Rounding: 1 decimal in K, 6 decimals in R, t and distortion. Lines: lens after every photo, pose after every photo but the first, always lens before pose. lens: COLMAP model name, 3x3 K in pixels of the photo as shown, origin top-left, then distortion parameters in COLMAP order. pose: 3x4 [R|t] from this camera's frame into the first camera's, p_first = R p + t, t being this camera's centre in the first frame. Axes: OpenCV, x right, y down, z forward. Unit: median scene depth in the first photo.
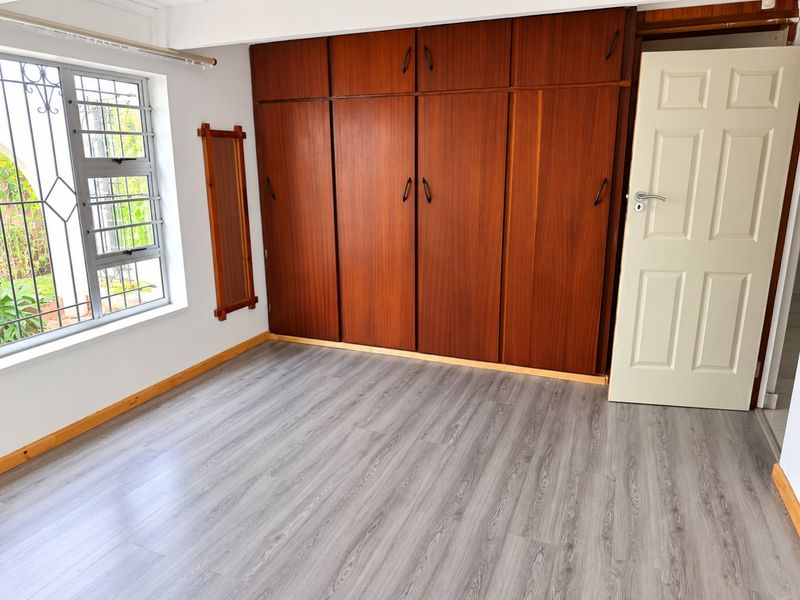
lens RADIAL K [[576.7, 0, 400.0], [0, 576.7, 300.0], [0, 0, 1]] dist [0.017415, -0.001940]
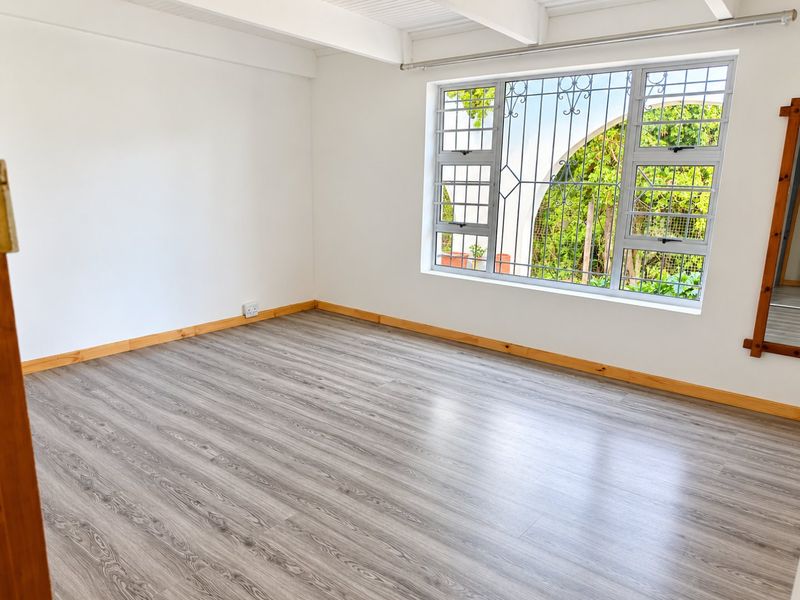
lens RADIAL K [[551.9, 0, 400.3], [0, 551.9, 319.1], [0, 0, 1]] dist [0.021207, -0.000766]
pose [[-0.290522, 0.236040, -0.927298, 0.785118], [-0.252212, 0.915937, 0.312166, -0.190459], [0.923031, 0.324567, -0.206567, 1.062122]]
